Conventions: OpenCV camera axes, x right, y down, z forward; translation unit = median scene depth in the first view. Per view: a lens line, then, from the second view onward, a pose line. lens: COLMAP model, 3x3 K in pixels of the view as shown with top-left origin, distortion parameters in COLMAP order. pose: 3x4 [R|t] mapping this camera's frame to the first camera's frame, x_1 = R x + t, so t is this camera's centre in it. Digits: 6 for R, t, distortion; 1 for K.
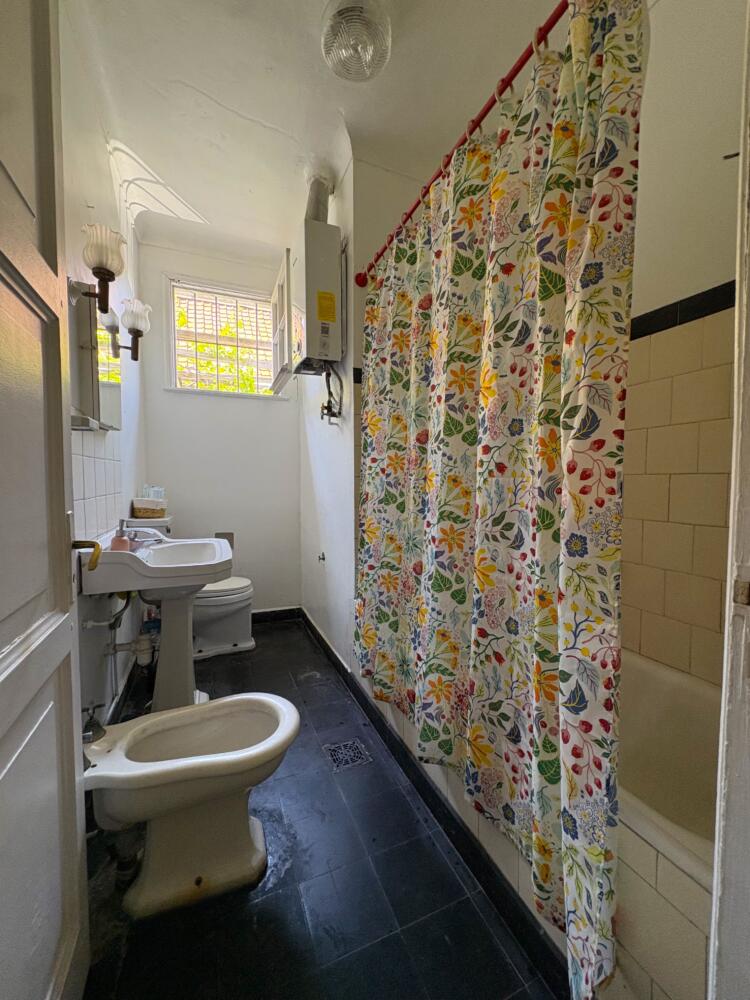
lens RADIAL K [[393.2, 0, 374.5], [0, 393.2, 500.0], [0, 0, 1]] dist [-0.002589, -0.000240]
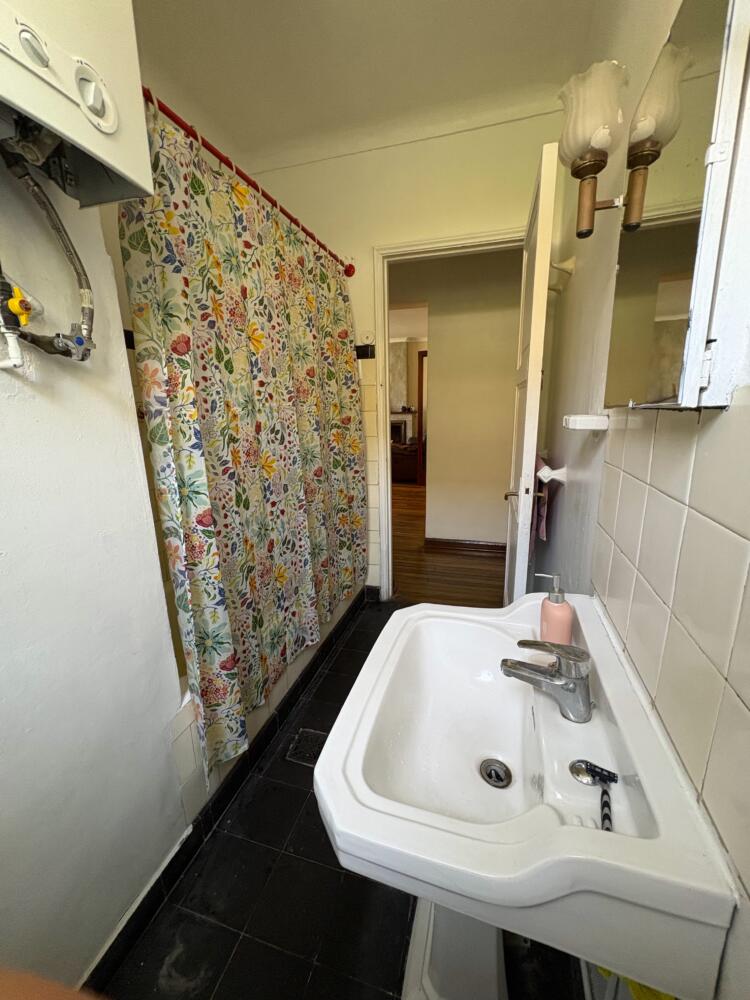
lens RADIAL K [[393.2, 0, 377.0], [0, 393.2, 498.5], [0, 0, 1]] dist [-0.002589, -0.000240]
pose [[-0.756940, -0.124622, 0.641492, -1.003367], [0.058483, 0.964790, 0.256437, 0.844070], [-0.650862, 0.231624, -0.723000, 1.857232]]
